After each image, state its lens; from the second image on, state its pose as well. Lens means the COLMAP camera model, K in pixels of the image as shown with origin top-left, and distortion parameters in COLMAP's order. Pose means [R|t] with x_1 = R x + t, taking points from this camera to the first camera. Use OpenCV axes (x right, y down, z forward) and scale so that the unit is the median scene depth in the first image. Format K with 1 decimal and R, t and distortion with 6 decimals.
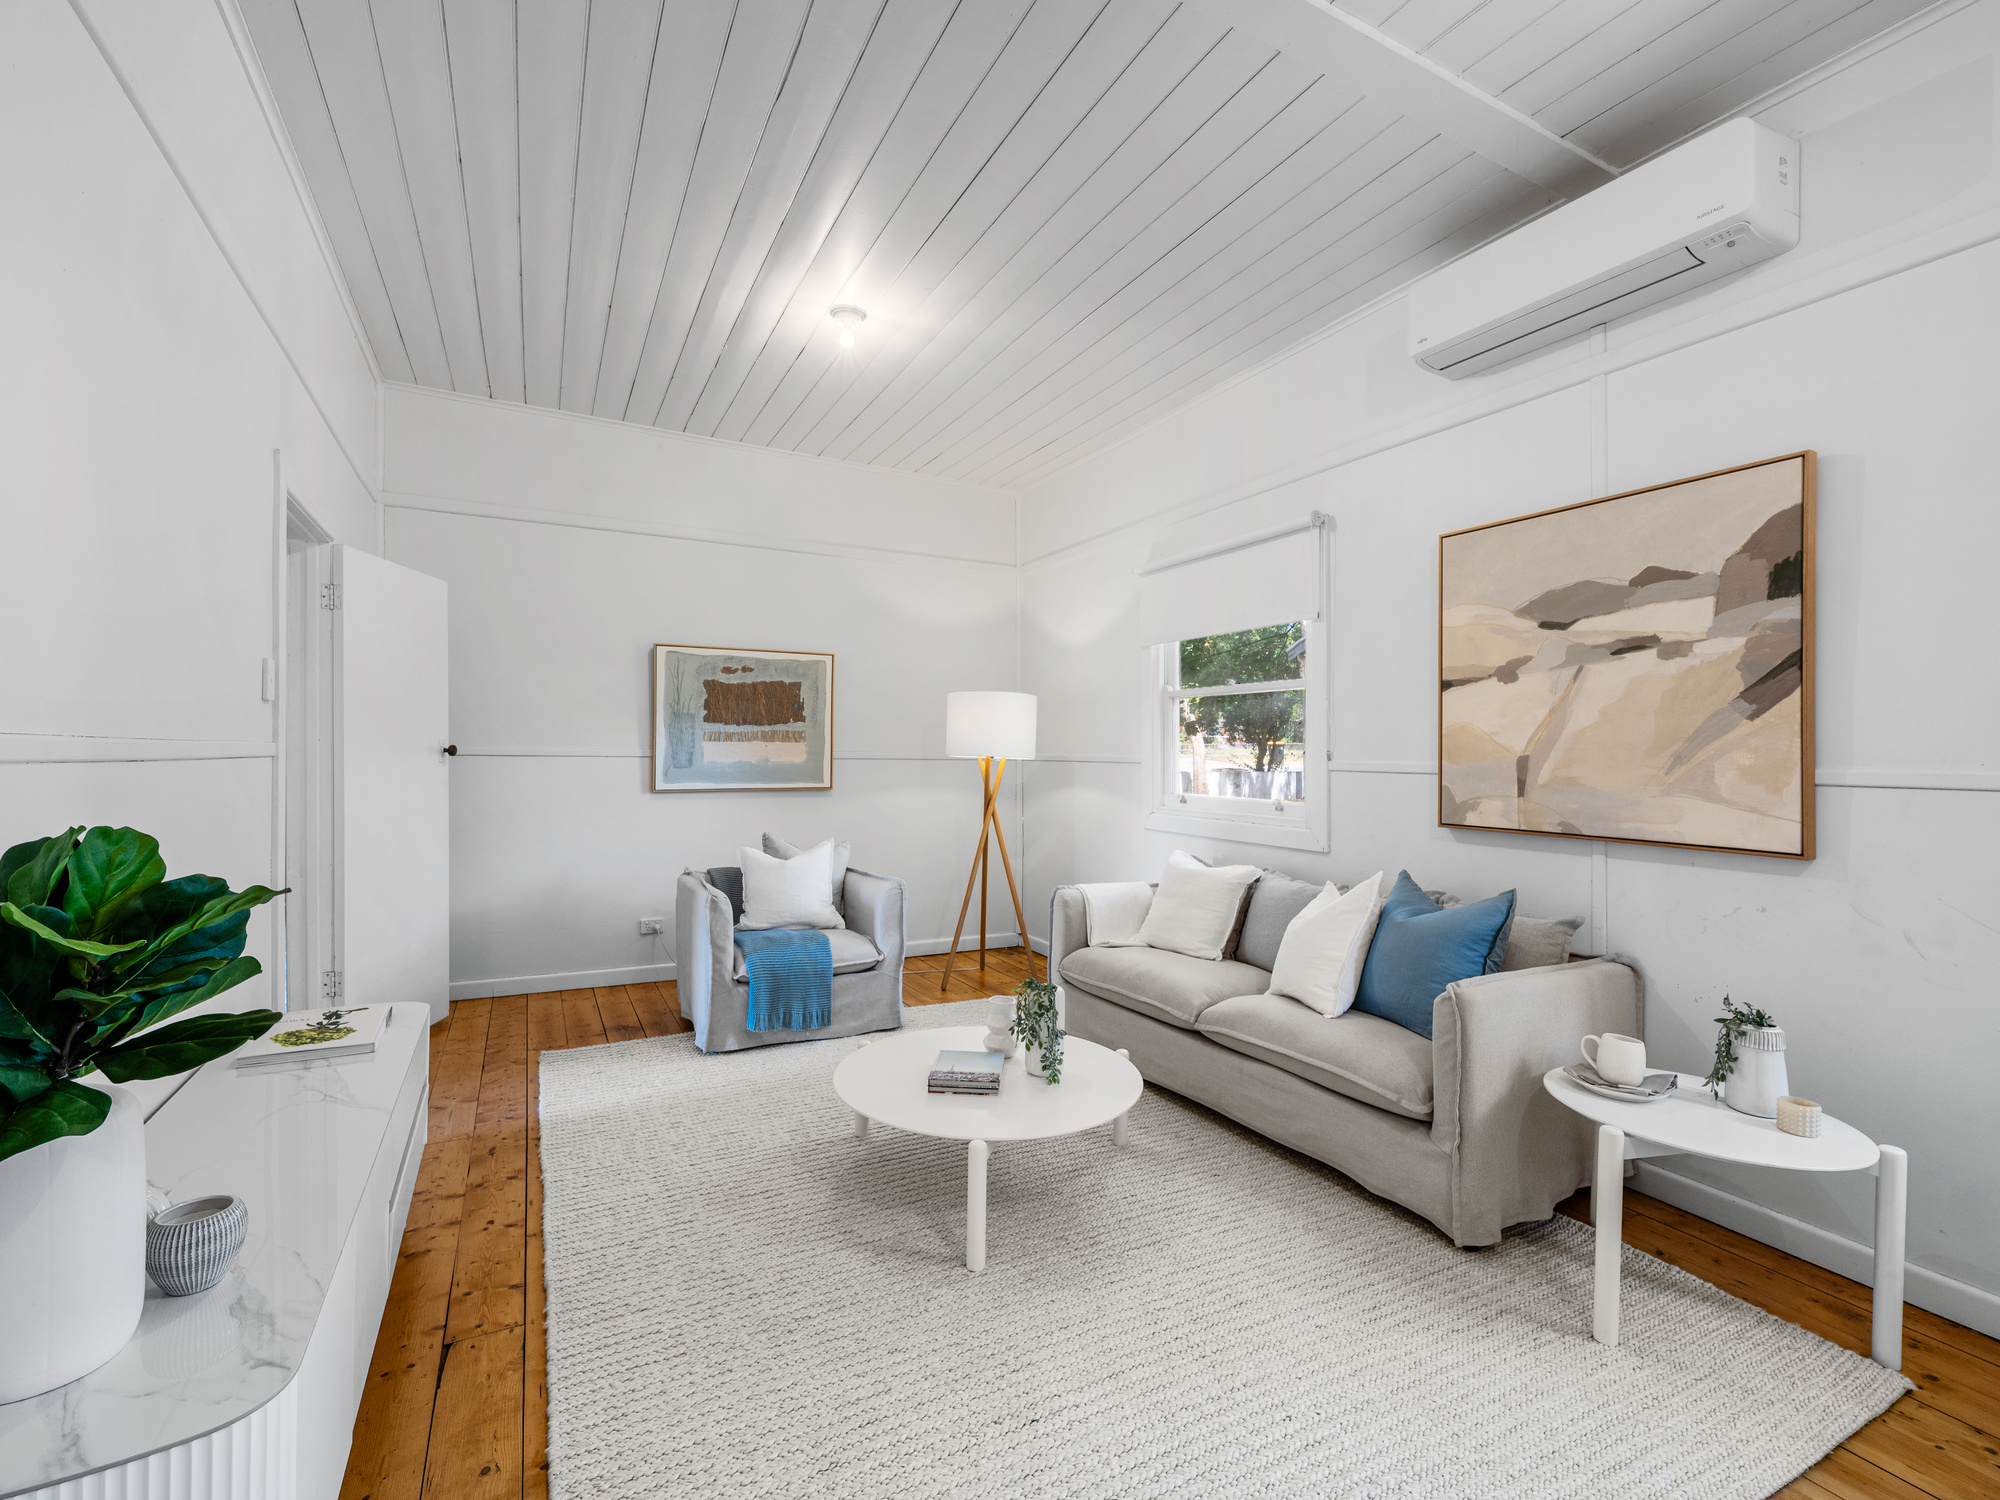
lens RADIAL K [[915.2, 0, 1009.9], [0, 915.2, 754.1], [0, 0, 1]] dist [-0.003530, -0.000179]
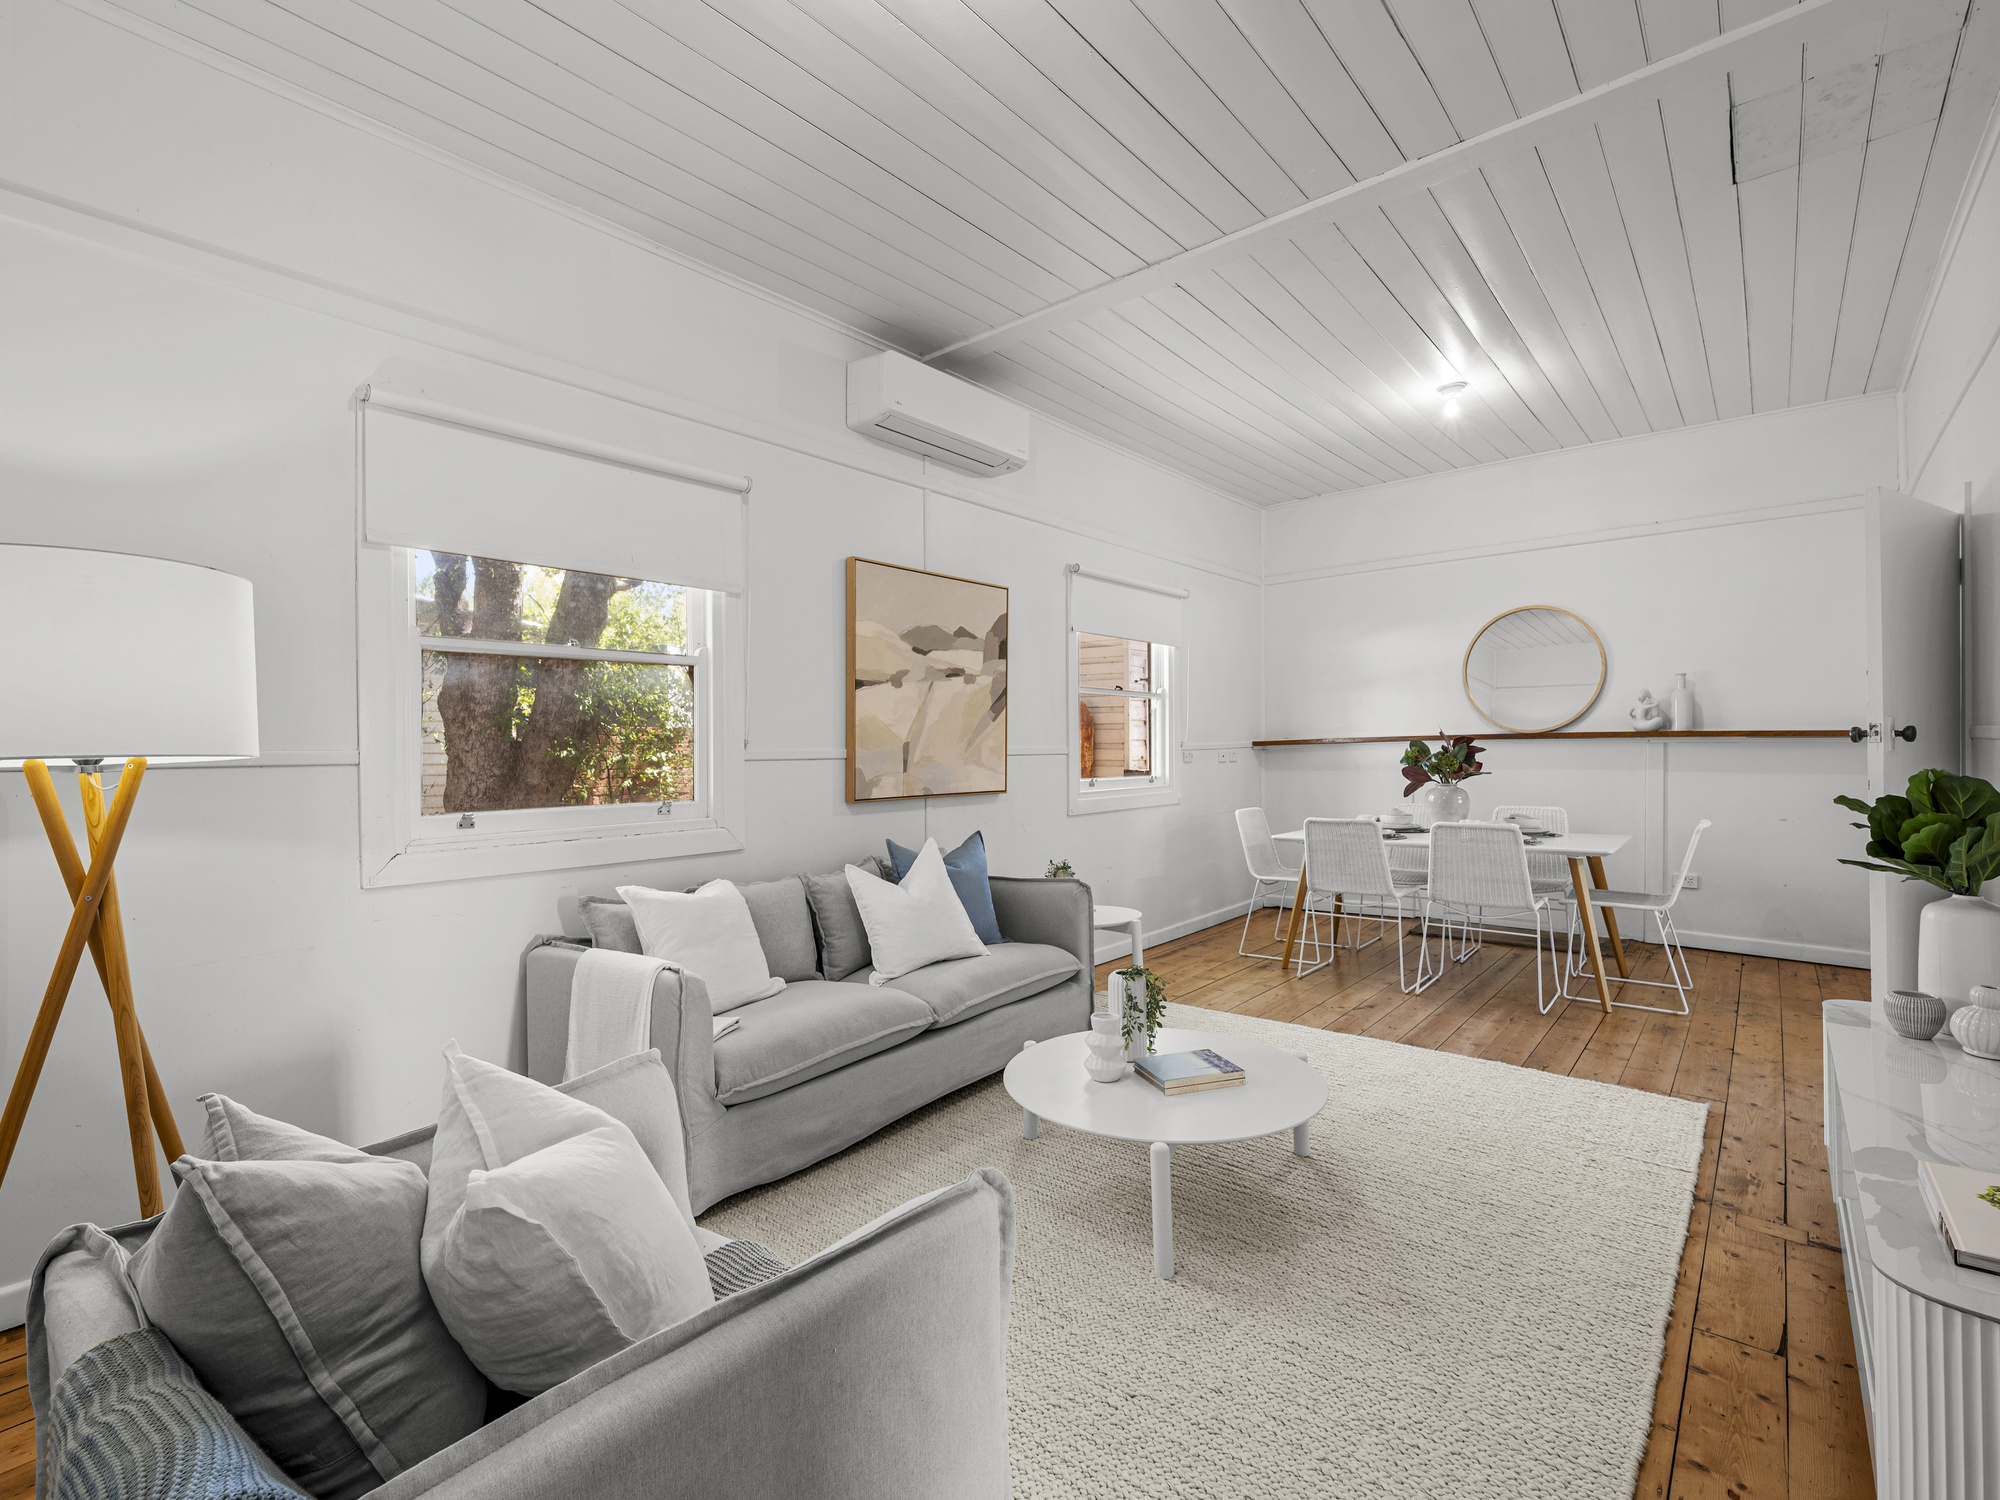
lens RADIAL K [[915.2, 0, 1034.4], [0, 915.2, 738.2], [0, 0, 1]] dist [-0.003530, -0.000179]
pose [[-0.396108, 0.002785, 0.918200, -0.851015], [0.009009, 0.999959, 0.000854, -0.003765], [-0.918160, 0.008610, -0.396117, 1.501815]]
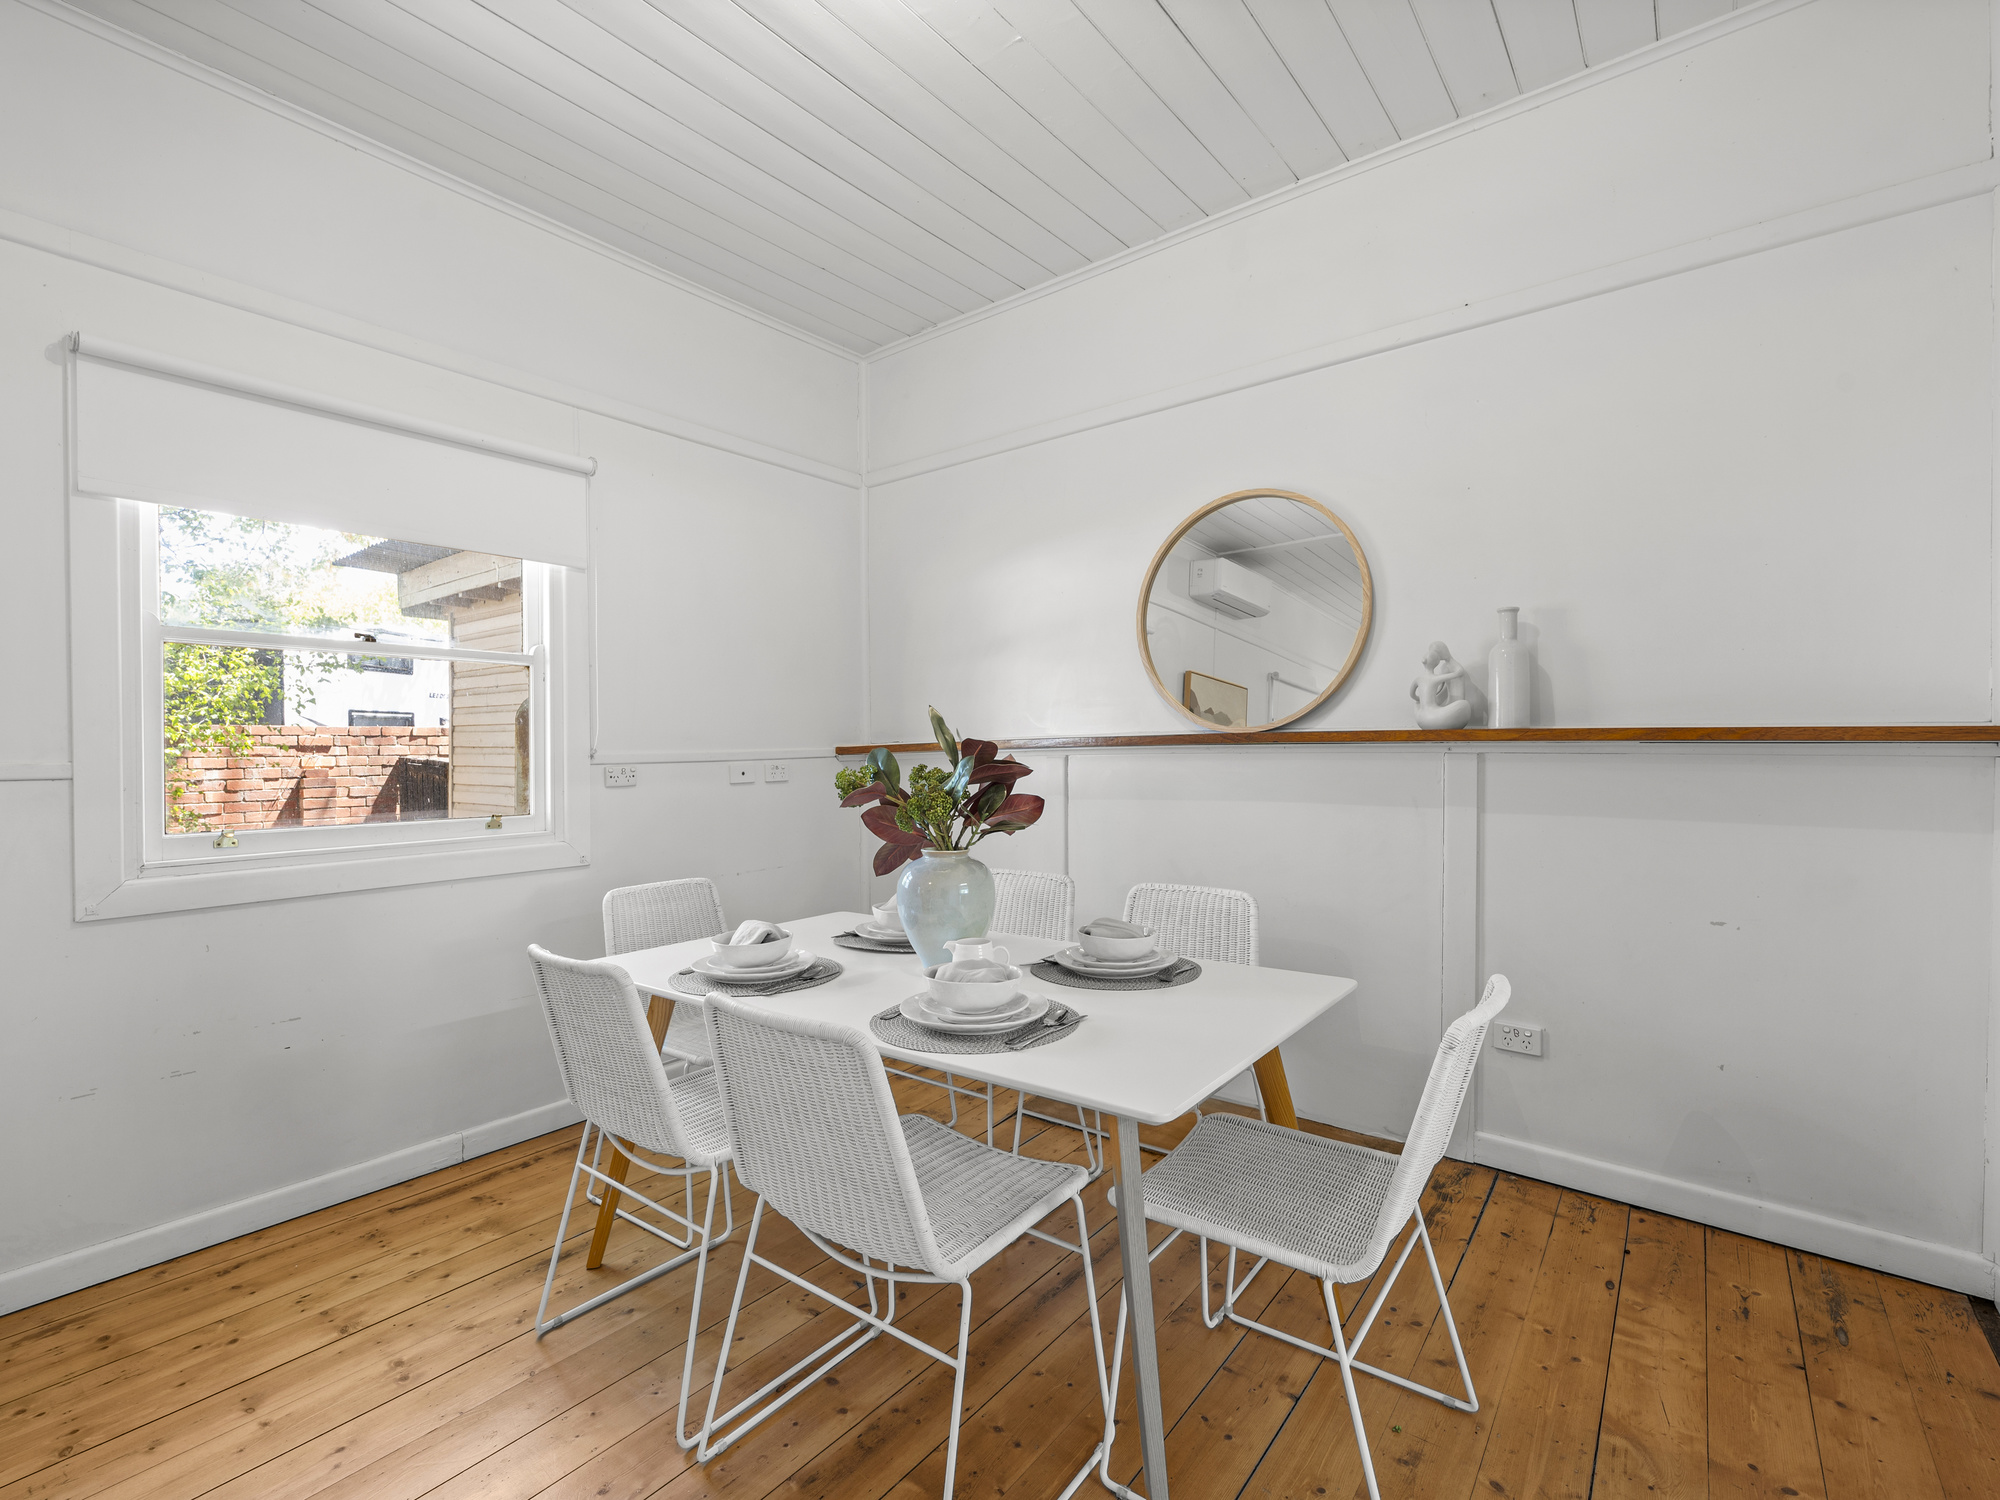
lens RADIAL K [[915.2, 0, 1008.1], [0, 915.2, 747.0], [0, 0, 1]] dist [-0.003530, -0.000179]
pose [[-0.419609, 0.003248, 0.907699, -0.782635], [0.010094, 0.999948, 0.001088, -0.002454], [-0.907649, 0.009619, -0.419620, 1.368919]]
